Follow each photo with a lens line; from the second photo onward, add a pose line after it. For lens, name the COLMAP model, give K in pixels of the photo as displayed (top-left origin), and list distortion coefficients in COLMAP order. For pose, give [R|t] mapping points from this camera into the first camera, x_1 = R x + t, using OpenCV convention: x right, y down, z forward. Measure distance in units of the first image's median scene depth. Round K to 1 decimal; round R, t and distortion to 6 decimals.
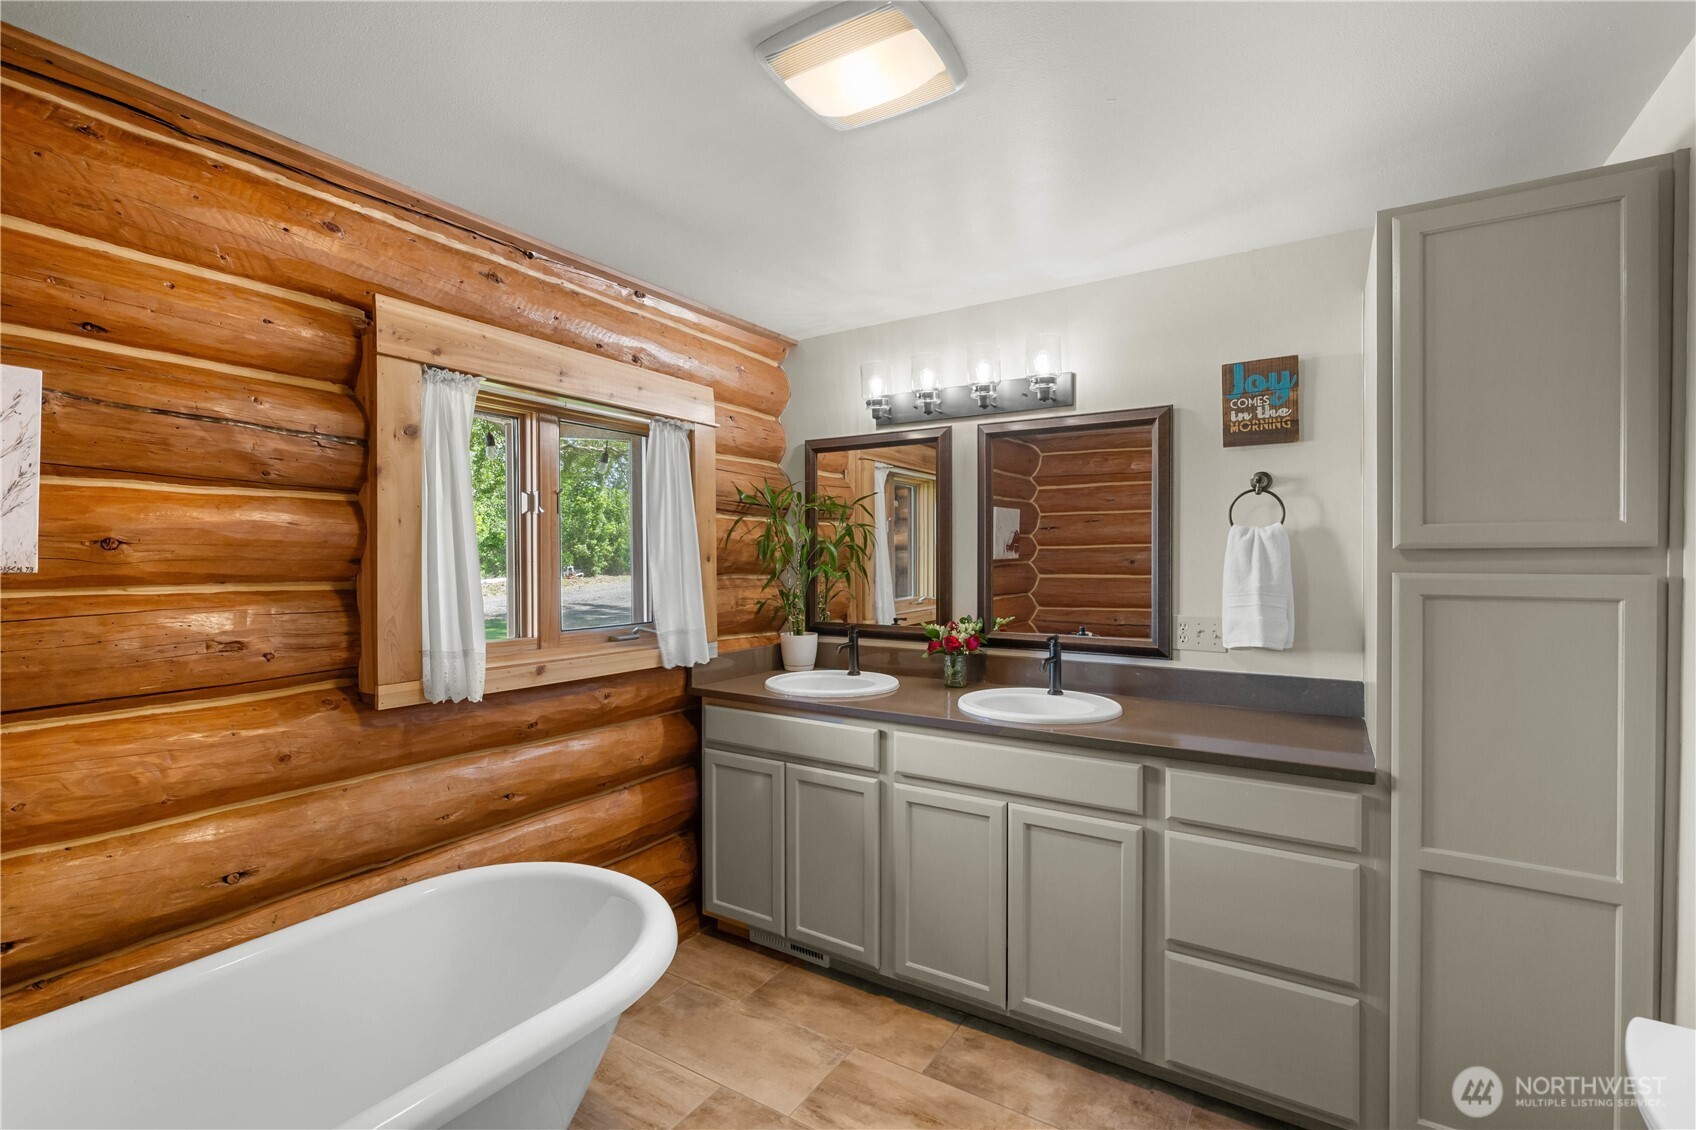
lens RADIAL K [[765.0, 0, 848.0], [0, 765.0, 565.0], [0, 0, 1]] dist [-0.002750, 0.000067]
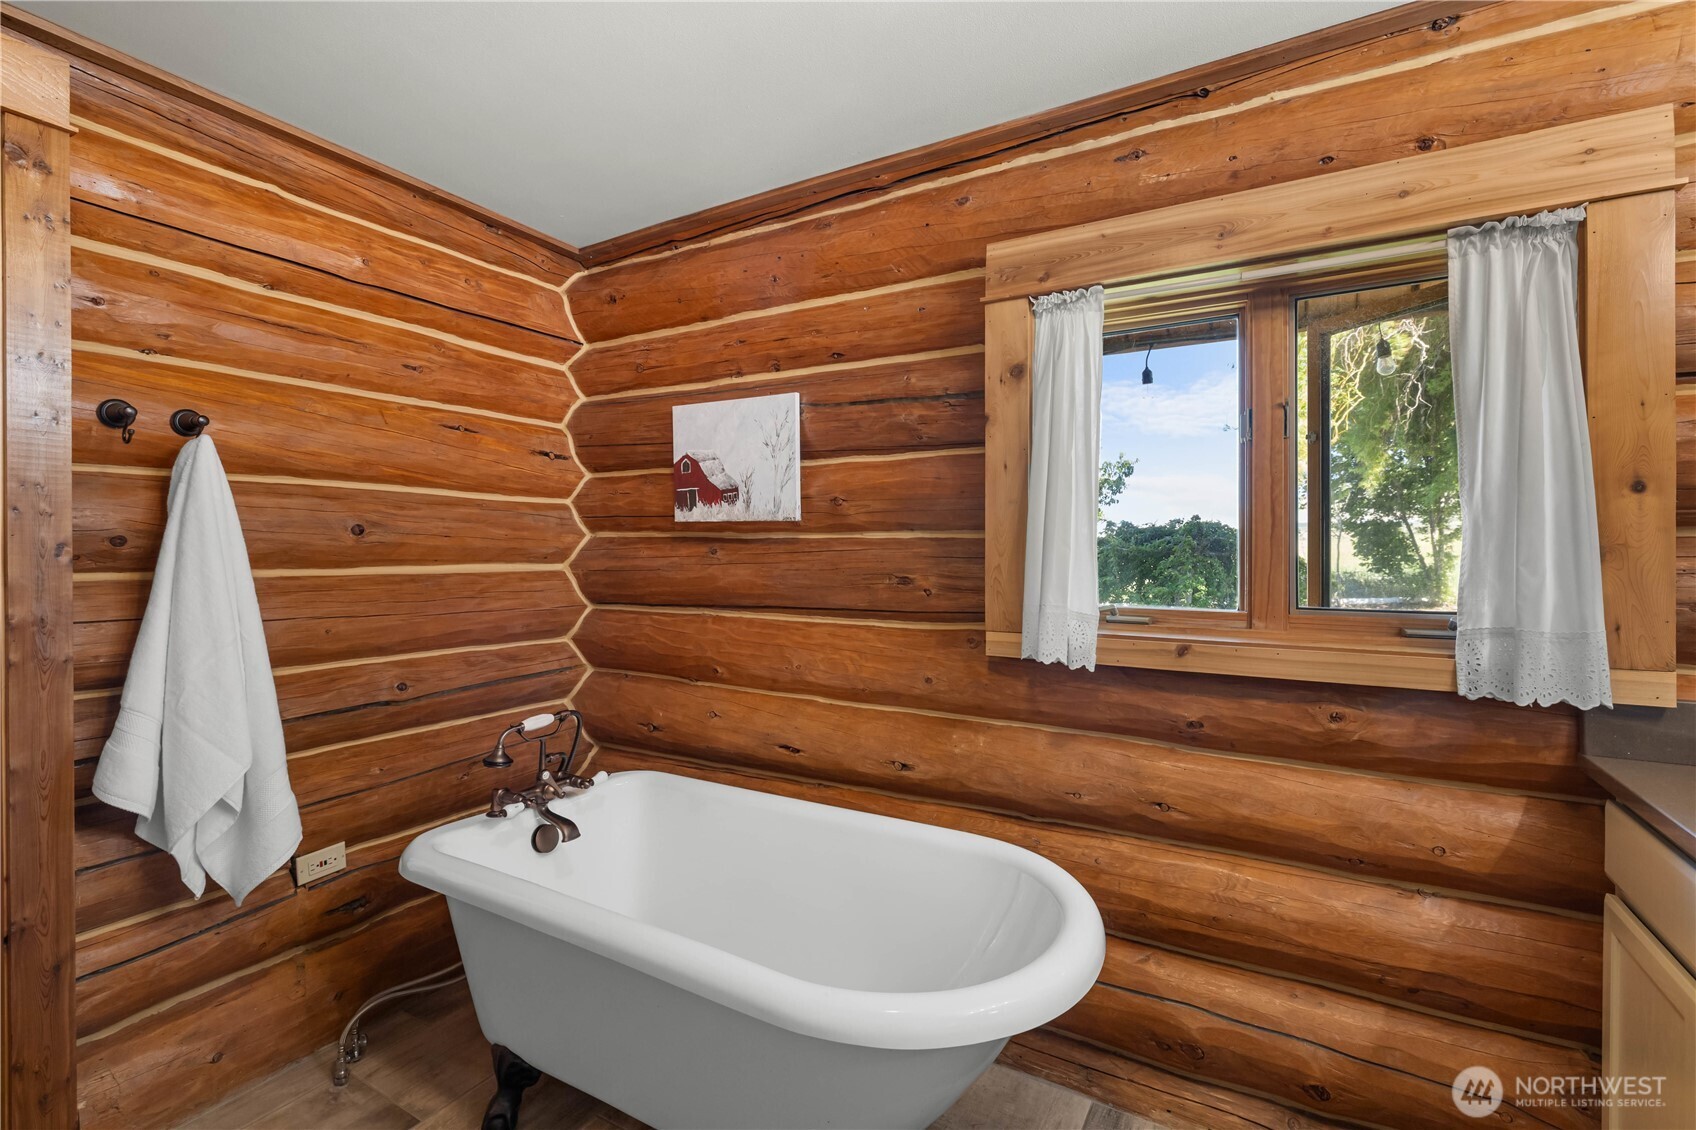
lens RADIAL K [[765.0, 0, 848.0], [0, 765.0, 565.0], [0, 0, 1]] dist [-0.002750, 0.000067]
pose [[0.029445, 0.012126, -0.999493, 0.368749], [-0.013137, 0.999845, 0.011743, 0.056608], [0.999480, 0.012784, 0.029600, 0.734133]]
